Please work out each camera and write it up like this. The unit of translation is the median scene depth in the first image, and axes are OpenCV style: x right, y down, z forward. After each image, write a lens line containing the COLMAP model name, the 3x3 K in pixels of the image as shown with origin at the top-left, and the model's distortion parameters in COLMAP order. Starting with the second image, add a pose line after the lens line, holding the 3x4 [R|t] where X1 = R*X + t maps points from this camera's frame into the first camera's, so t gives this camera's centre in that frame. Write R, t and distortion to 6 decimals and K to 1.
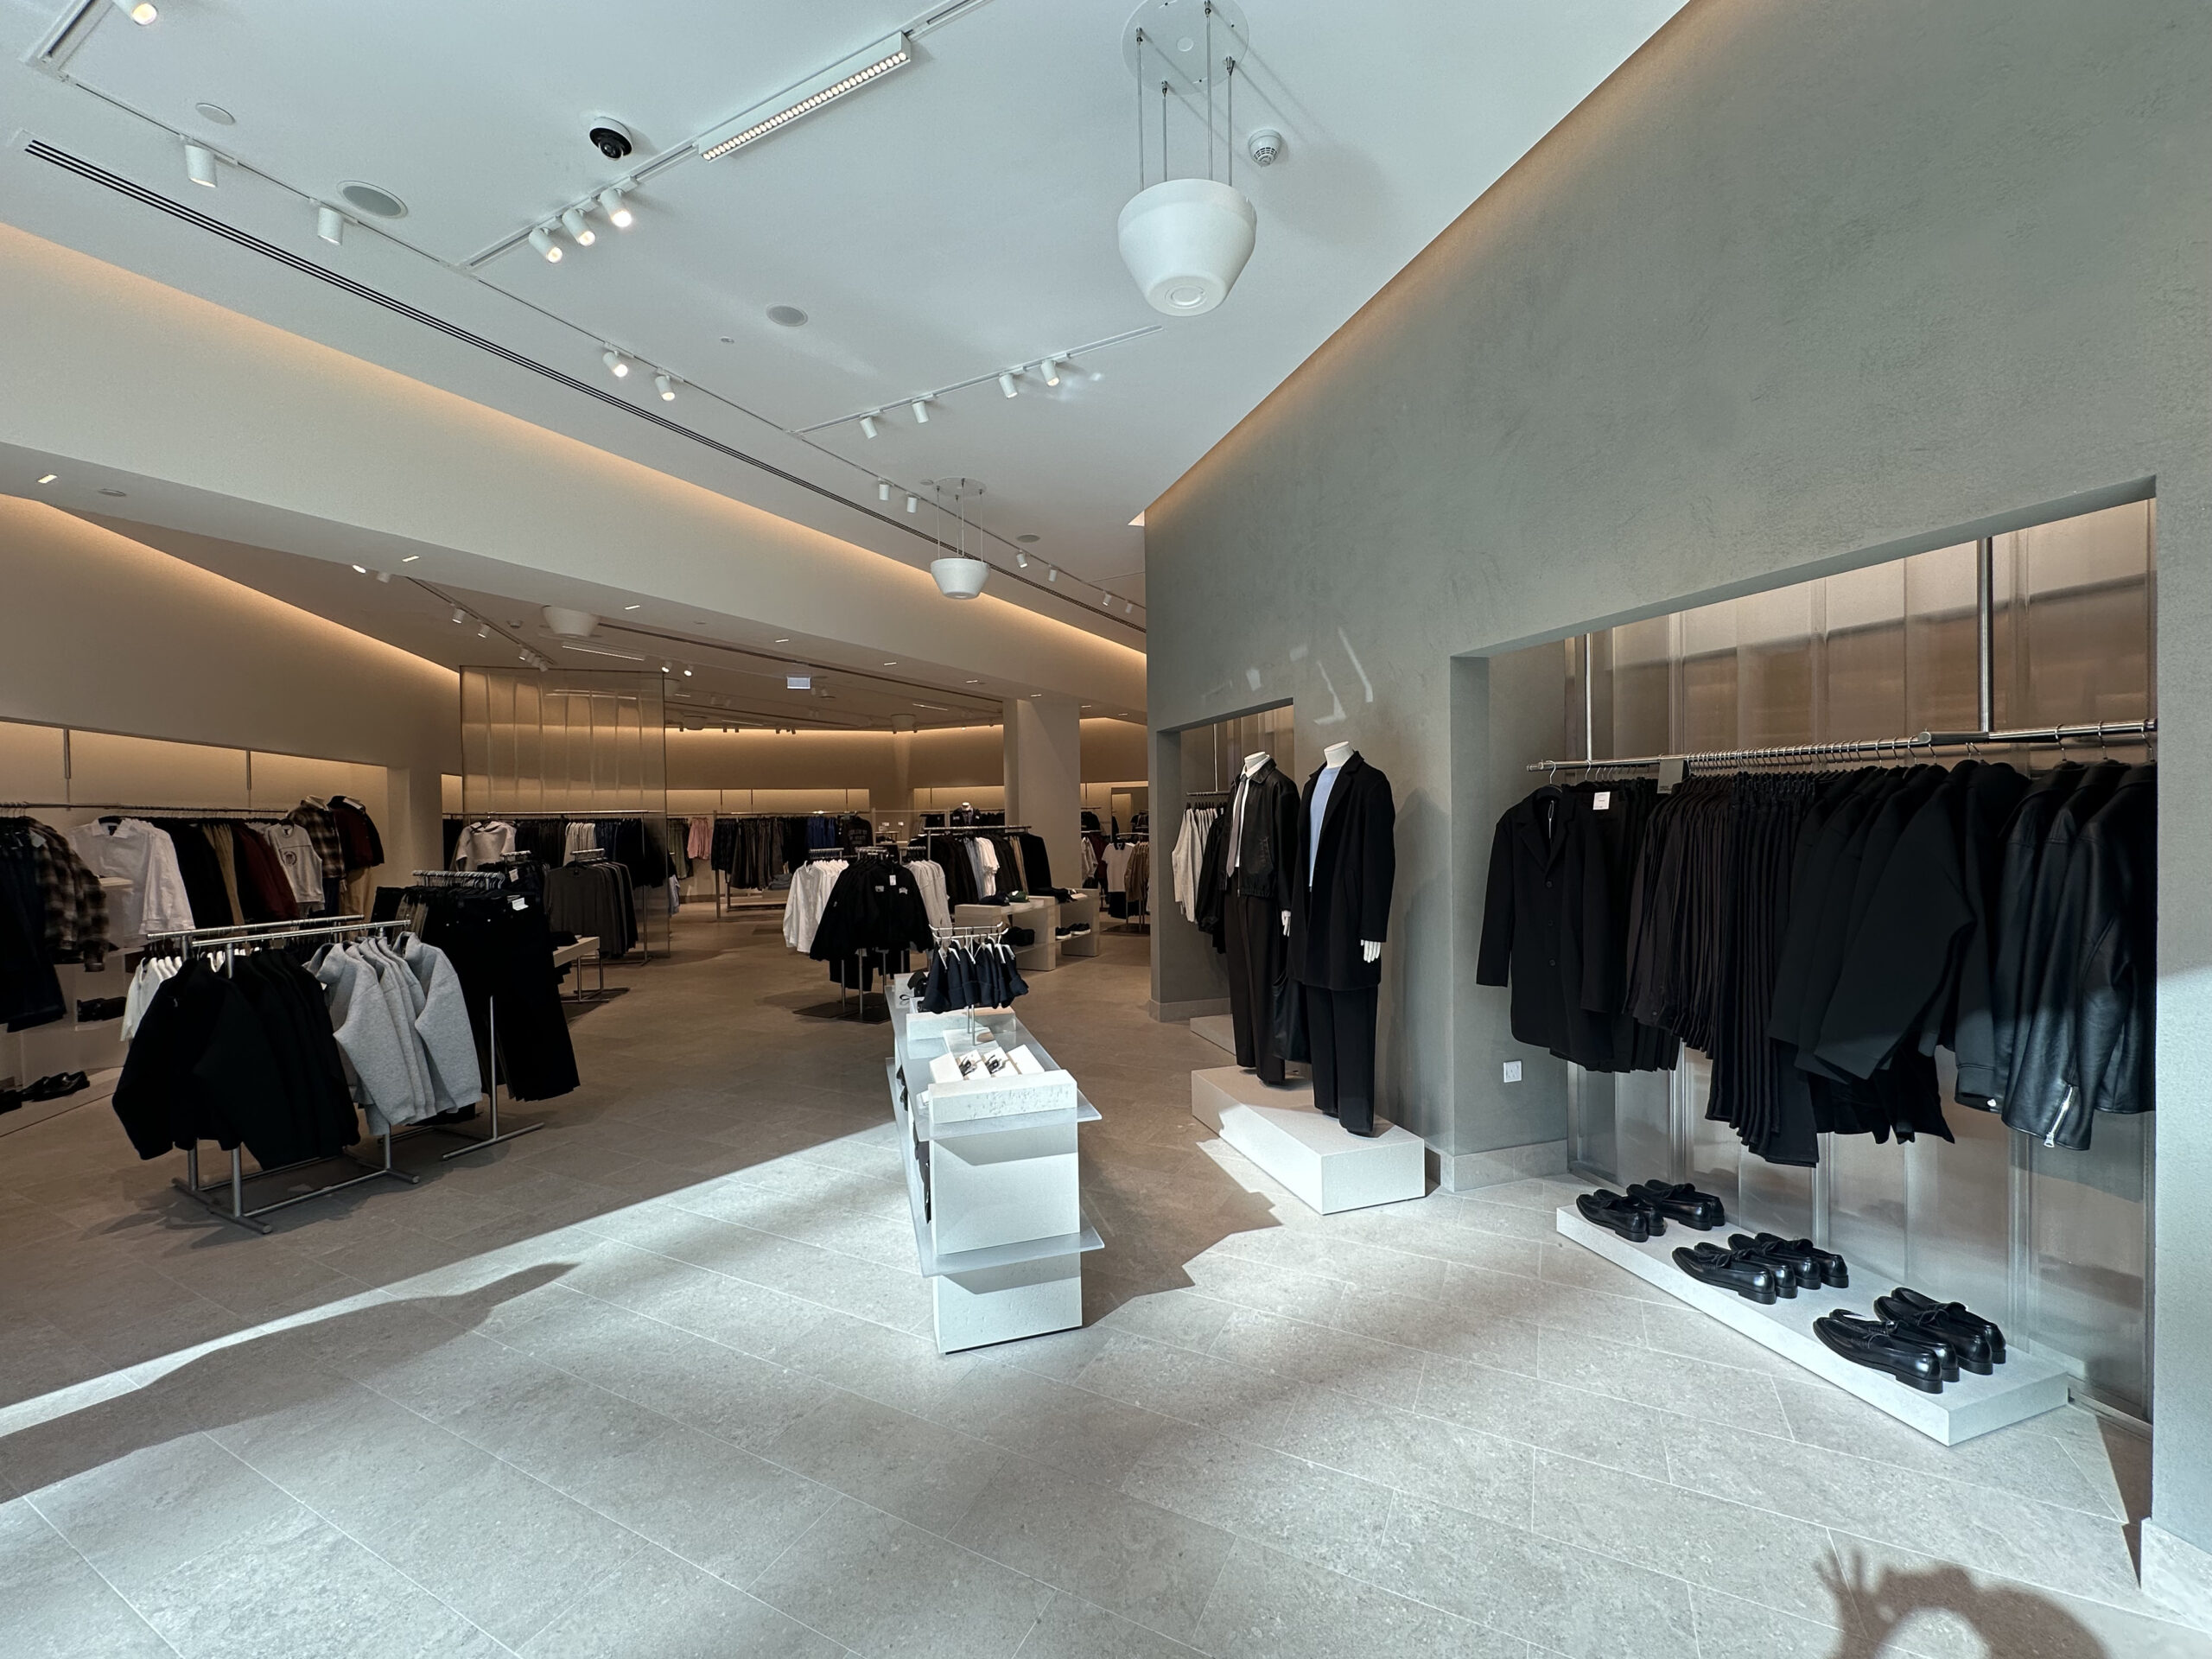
lens RADIAL K [[894.4, 0, 1106.0], [0, 894.4, 829.5], [0, 0, 1]] dist [0.000078, 0.000000]
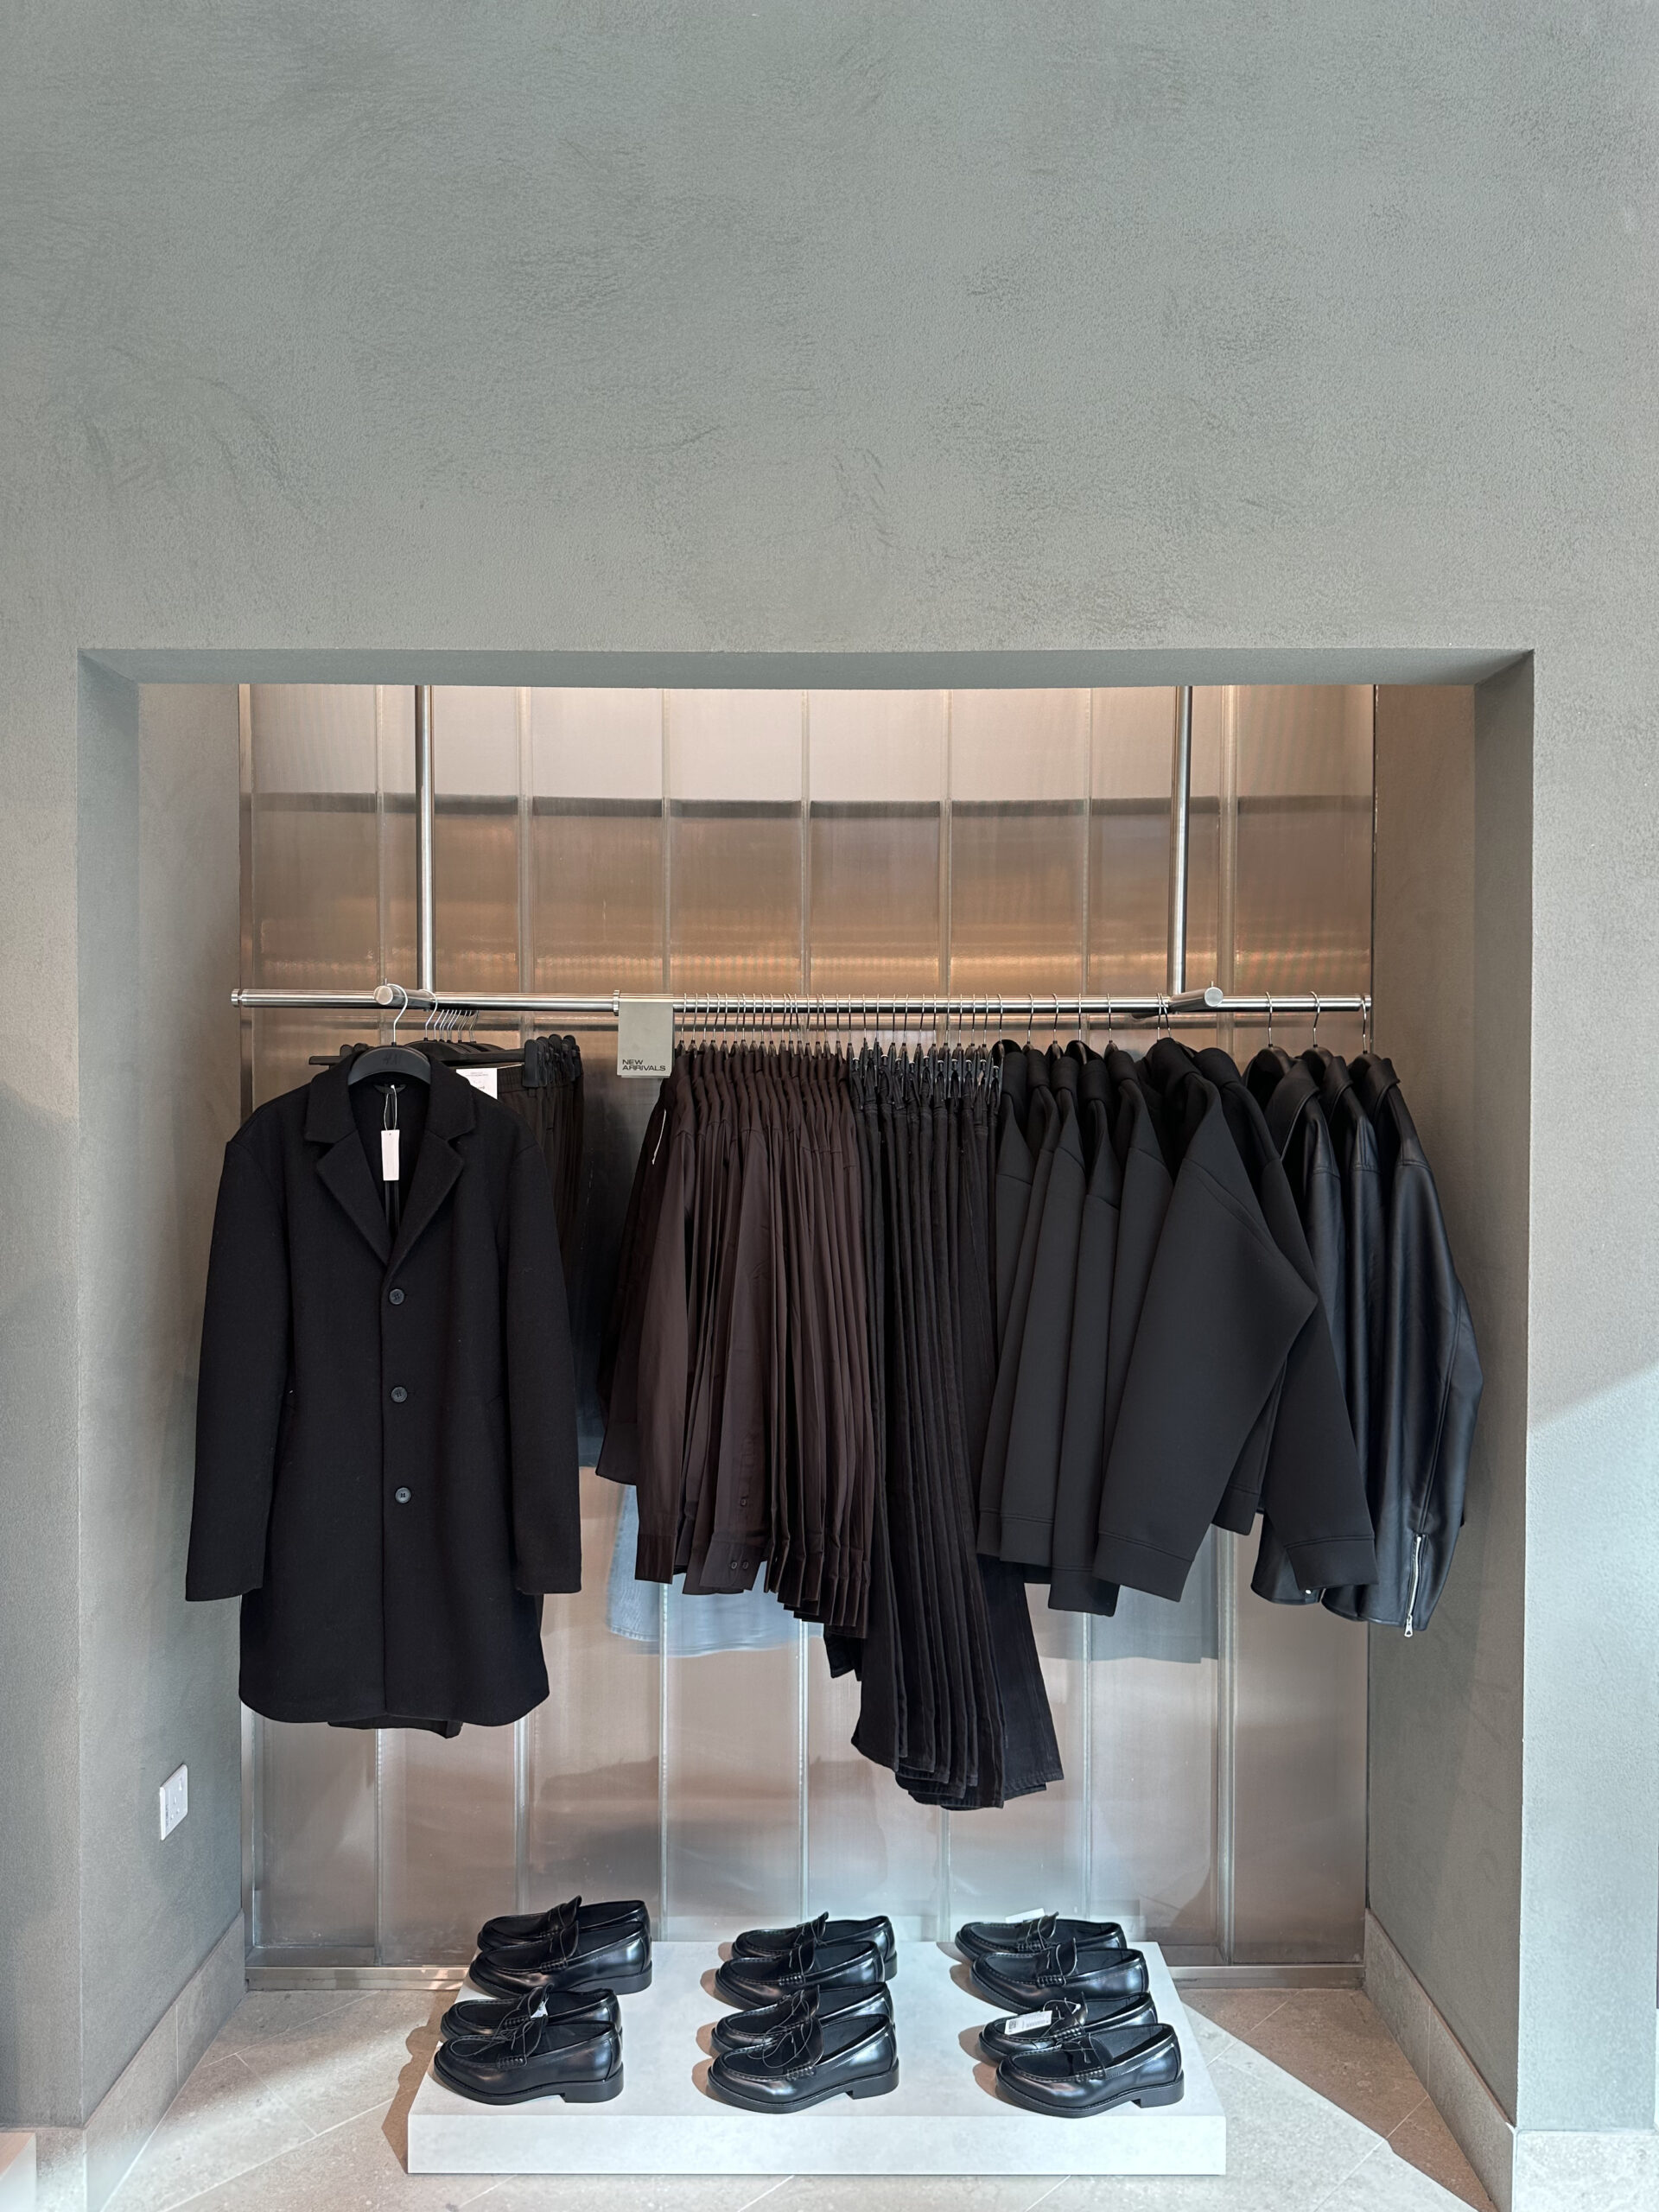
lens RADIAL K [[1747.8, 0, 828.7], [0, 1747.8, 1144.8], [0, 0, 1]] dist [0.007036, 0.000510]
pose [[0.325897, -0.007955, 0.945372, -0.192499], [0.008503, 0.999949, 0.005483, -0.010709], [-0.945367, 0.006252, 0.325948, 0.648550]]
